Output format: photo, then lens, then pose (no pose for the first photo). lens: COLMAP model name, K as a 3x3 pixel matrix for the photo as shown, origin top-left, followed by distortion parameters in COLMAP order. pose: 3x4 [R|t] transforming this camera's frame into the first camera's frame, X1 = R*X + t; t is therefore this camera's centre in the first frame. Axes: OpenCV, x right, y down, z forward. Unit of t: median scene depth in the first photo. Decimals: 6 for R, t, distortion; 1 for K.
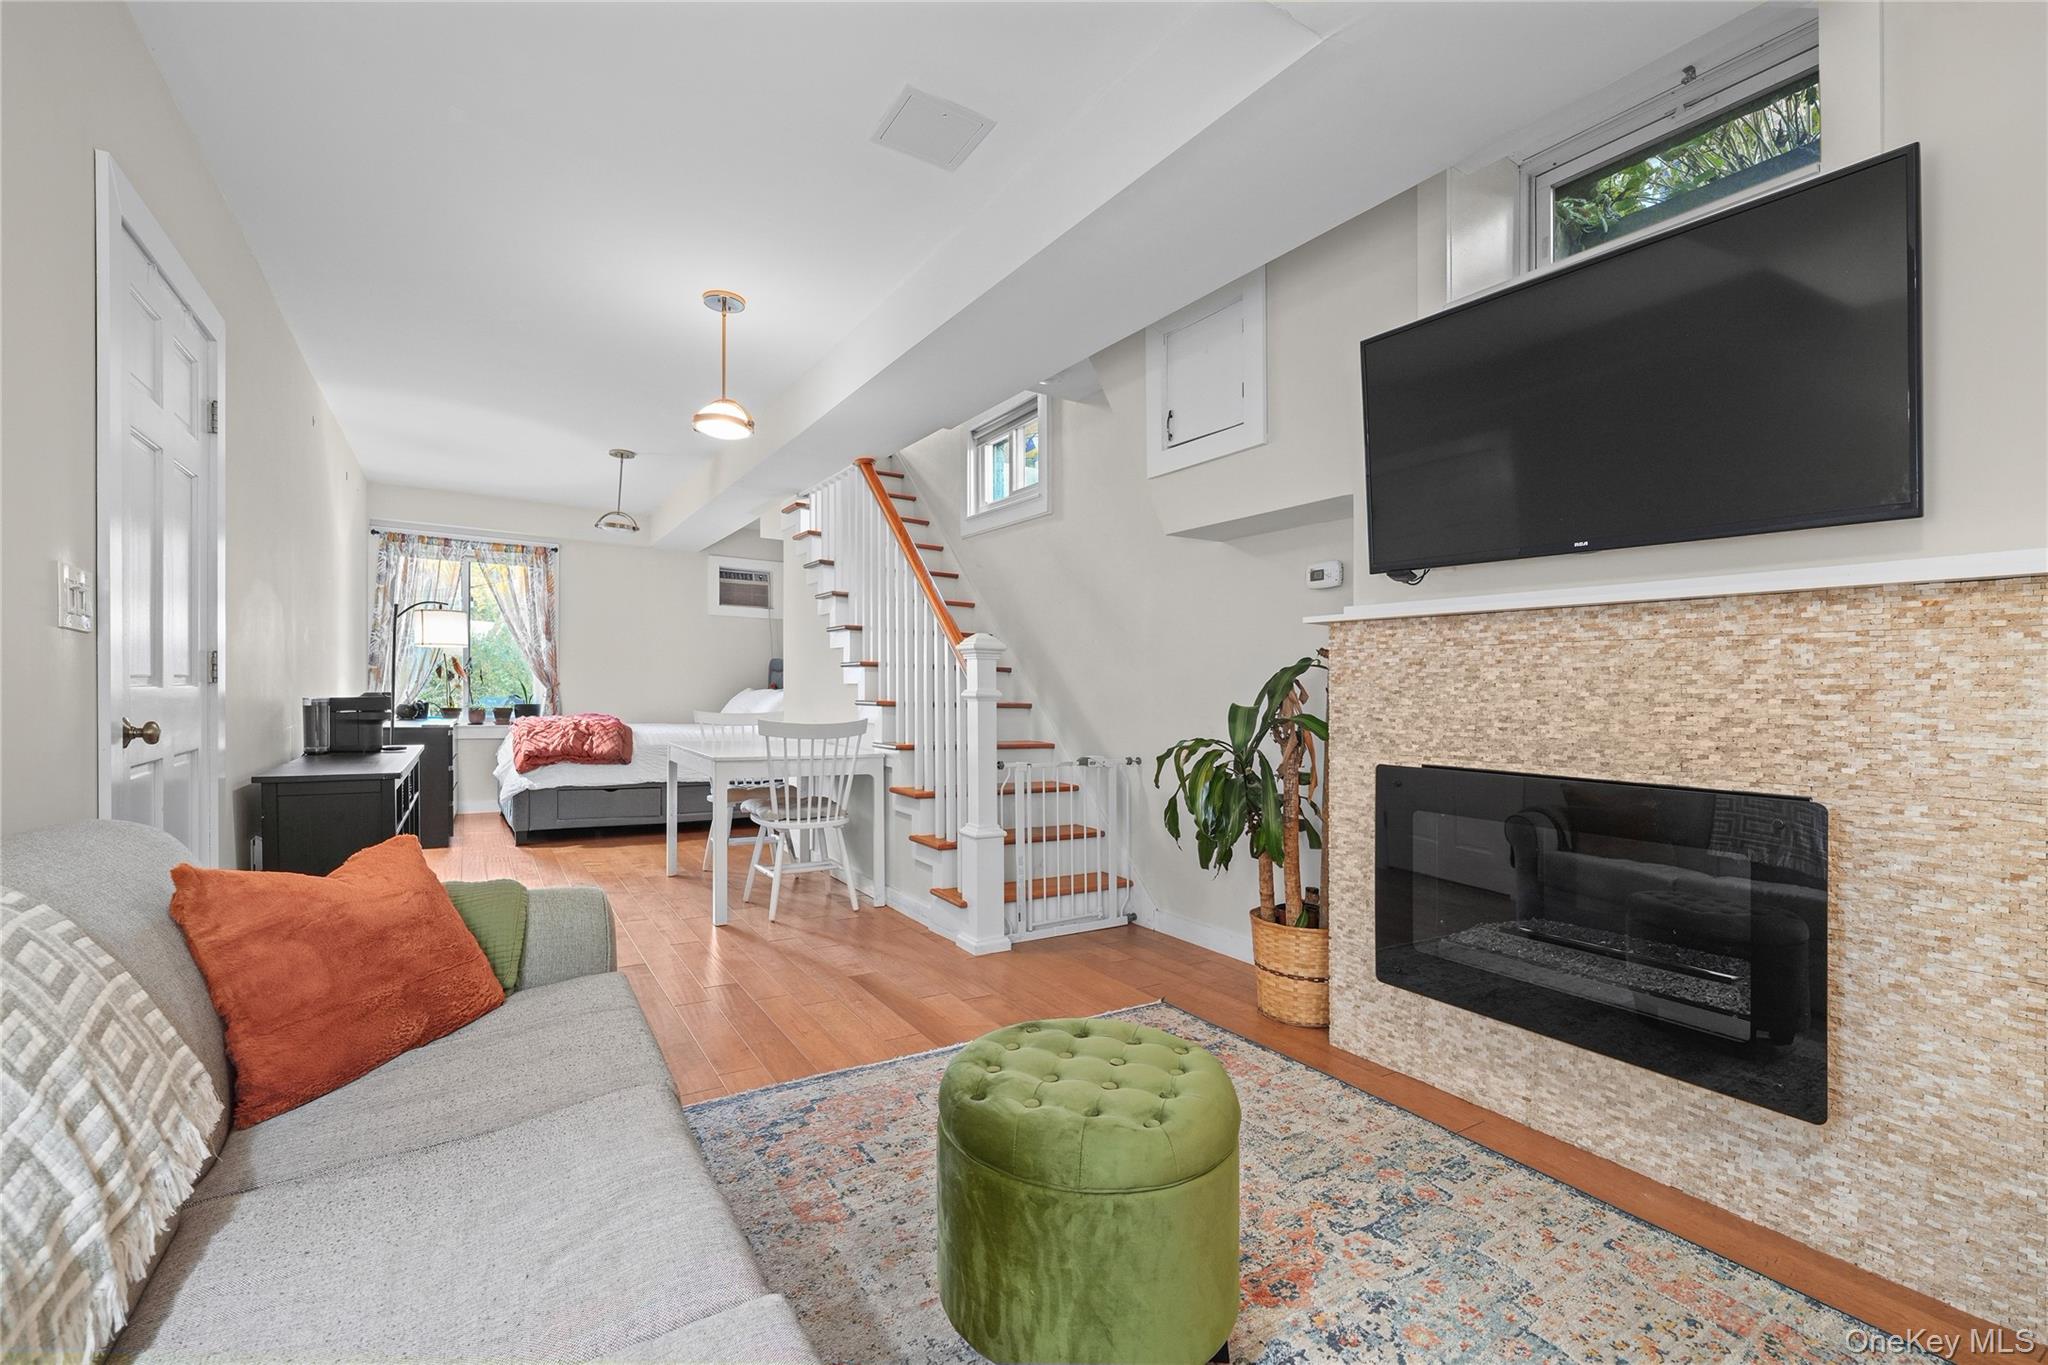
lens RADIAL K [[872.4, 0, 1030.3], [0, 872.4, 713.8], [0, 0, 1]] dist [0.002610, 0.000128]
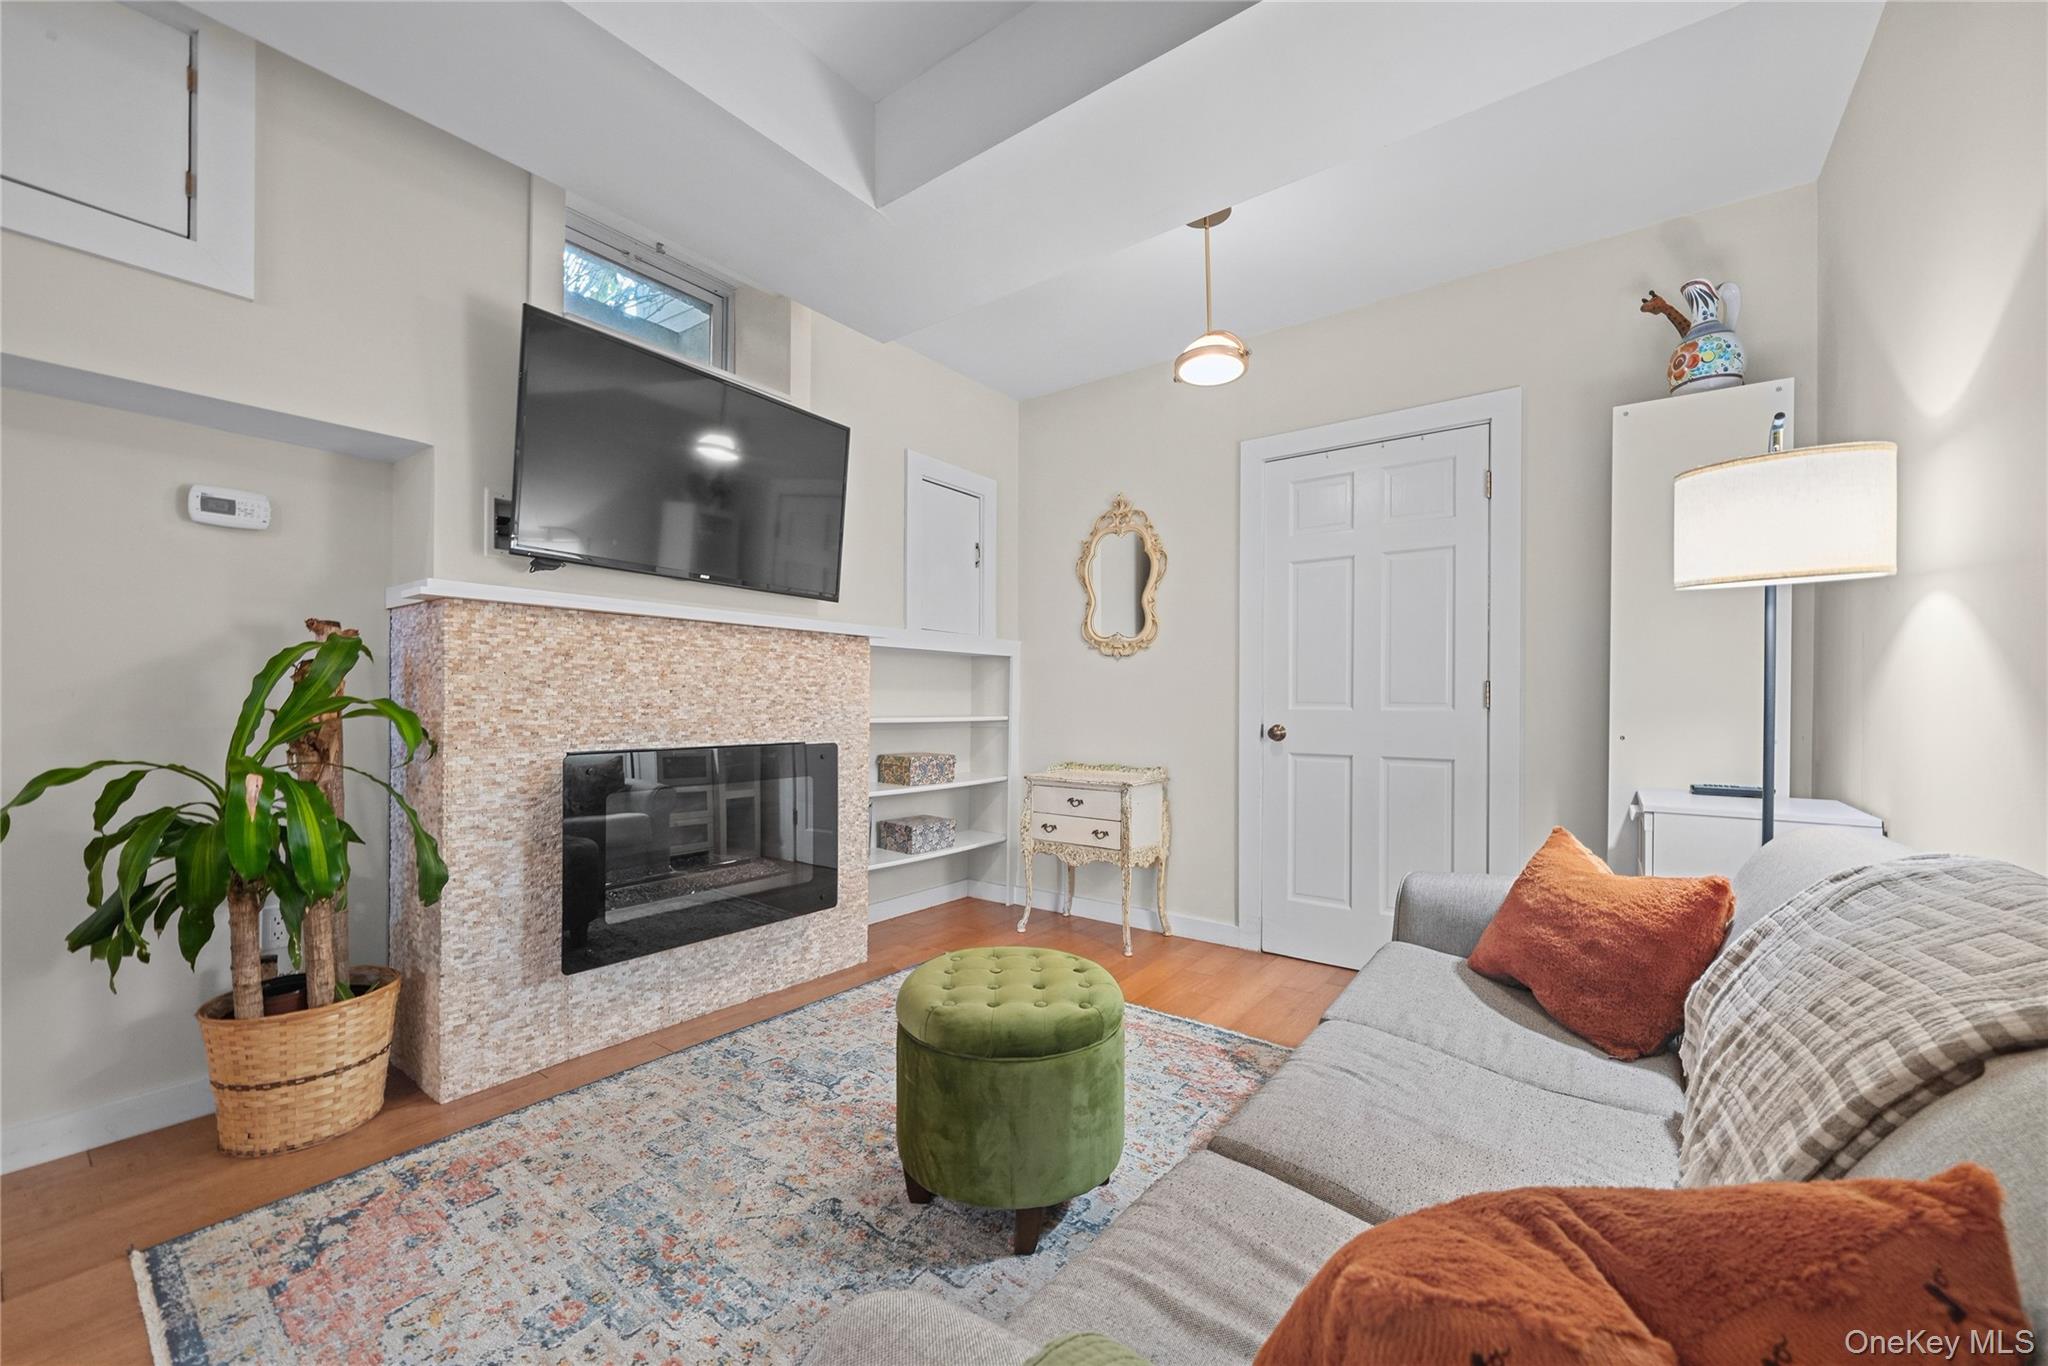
lens RADIAL K [[799.5, 0, 1032.0], [0, 799.5, 694.3], [0, 0, 1]] dist [-0.000372, 0.000141]
pose [[-0.348758, -0.016145, 0.937074, -0.642221], [0.006669, 0.999784, 0.019707, -0.026570], [-0.937189, 0.013122, -0.348574, 0.838070]]
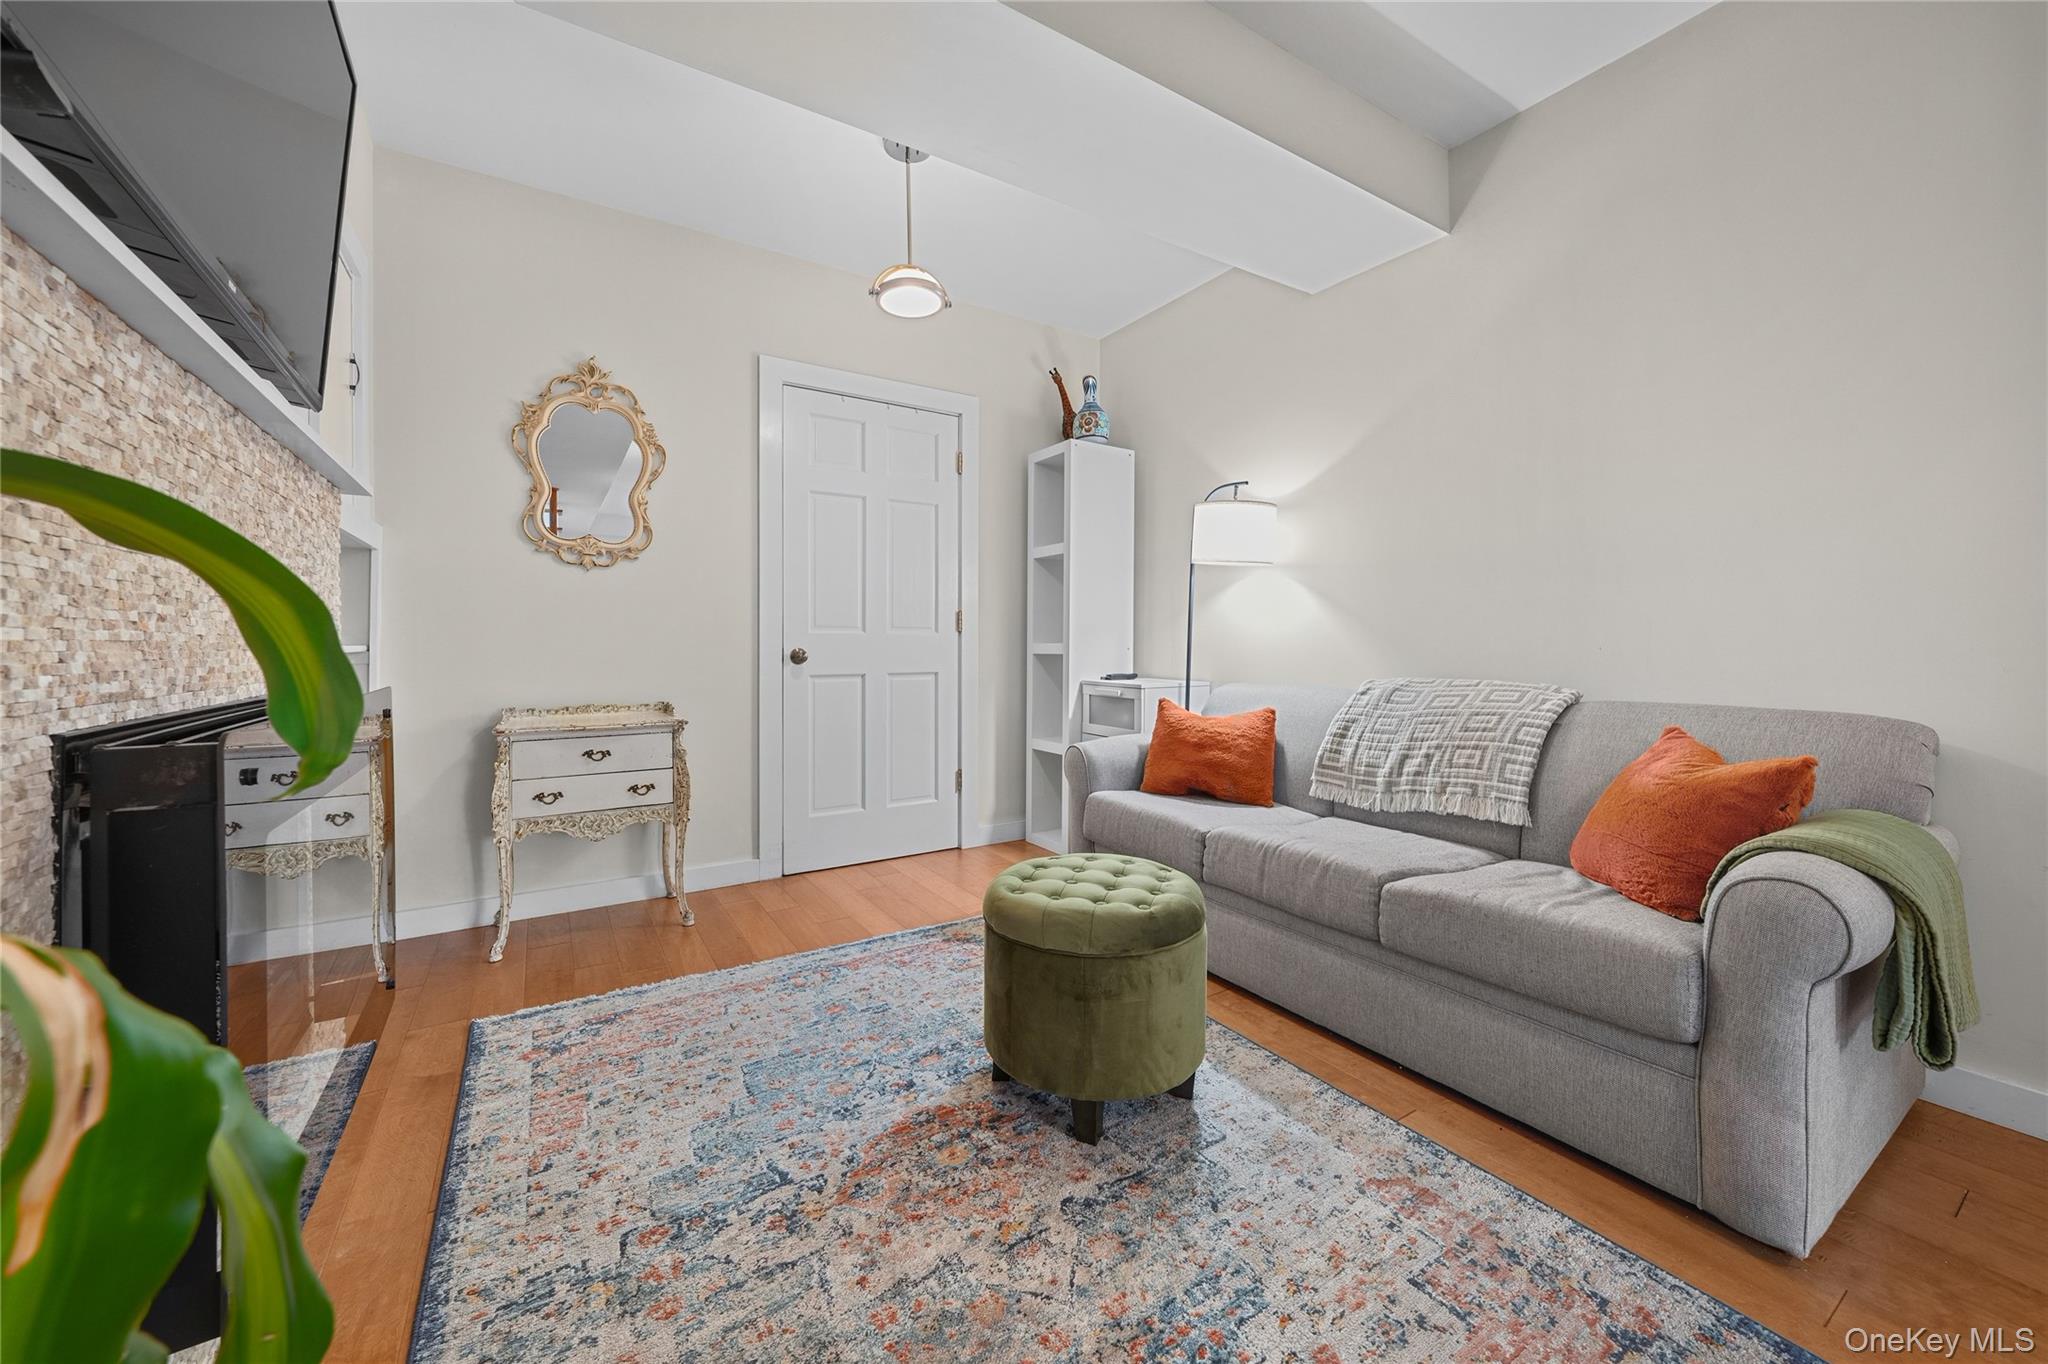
lens RADIAL K [[767.2, 0, 1028.5], [0, 767.2, 645.1], [0, 0, 1]] dist [-0.002425, -0.000077]
pose [[-0.999774, -0.021251, -0.000615, 0.111099], [-0.021260, 0.999513, 0.022837, 0.011631], [0.000130, 0.022845, -0.999739, 1.315905]]
